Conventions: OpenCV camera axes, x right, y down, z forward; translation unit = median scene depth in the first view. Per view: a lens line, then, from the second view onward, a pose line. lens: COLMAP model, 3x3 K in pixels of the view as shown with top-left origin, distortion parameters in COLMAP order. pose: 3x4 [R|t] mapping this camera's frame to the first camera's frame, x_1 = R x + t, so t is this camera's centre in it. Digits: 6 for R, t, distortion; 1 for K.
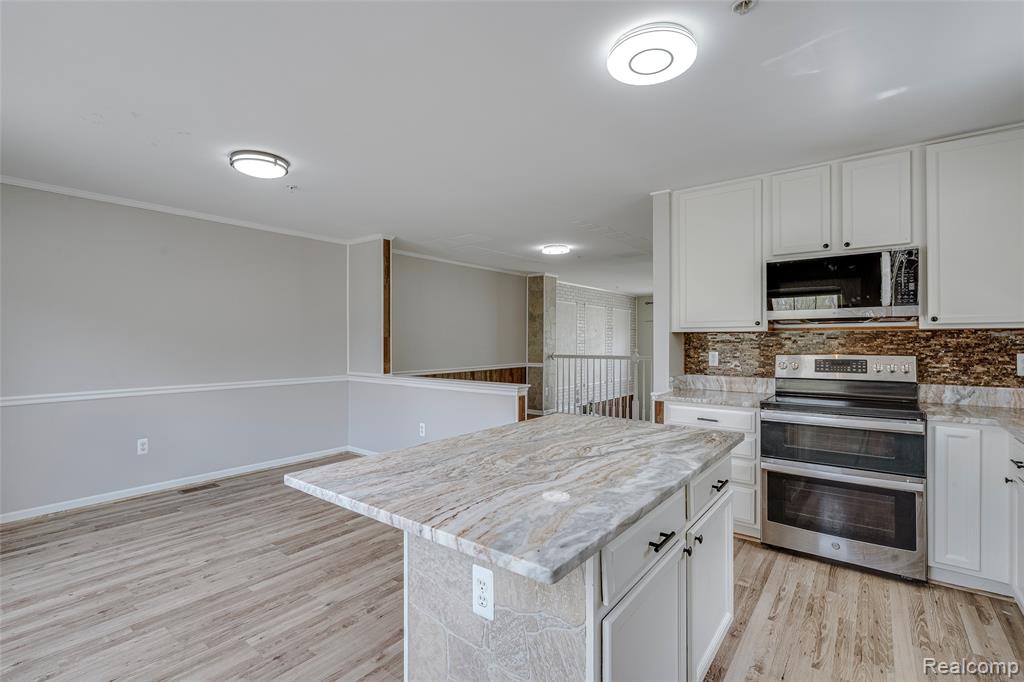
lens RADIAL K [[473.4, 0, 509.6], [0, 473.4, 340.4], [0, 0, 1]] dist [-0.004475, -0.000105]
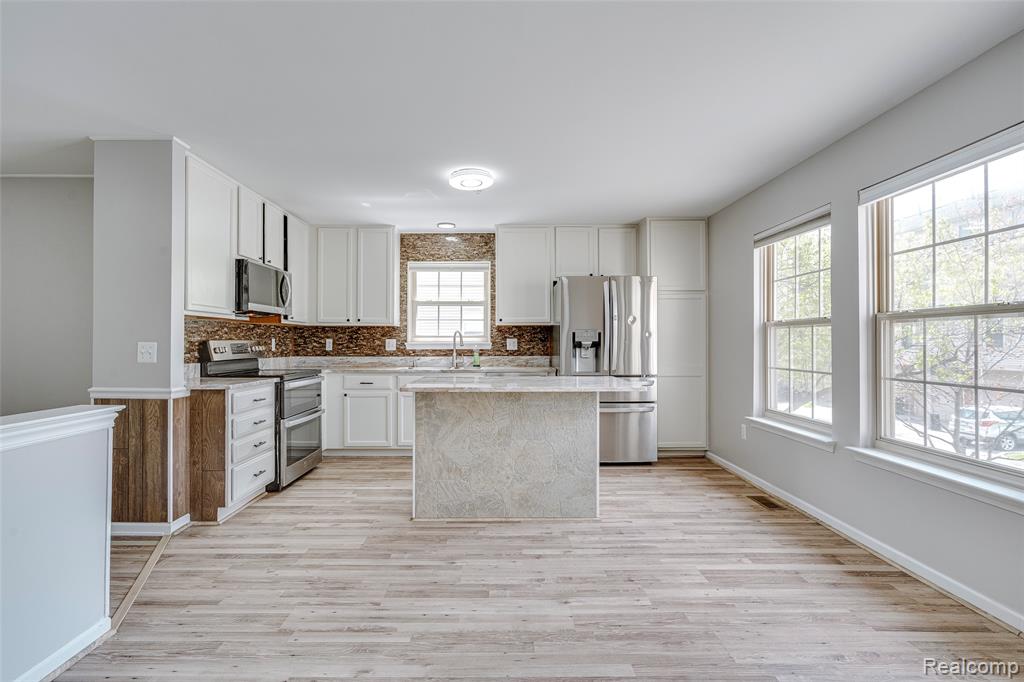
lens RADIAL K [[465.1, 0, 470.8], [0, 465.1, 339.3], [0, 0, 1]] dist [-0.002803, -0.000113]
pose [[-0.550030, 0.004596, 0.835132, -0.770204], [-0.002518, 0.999971, -0.007162, 0.037878], [-0.835141, -0.006042, -0.550002, 1.225473]]
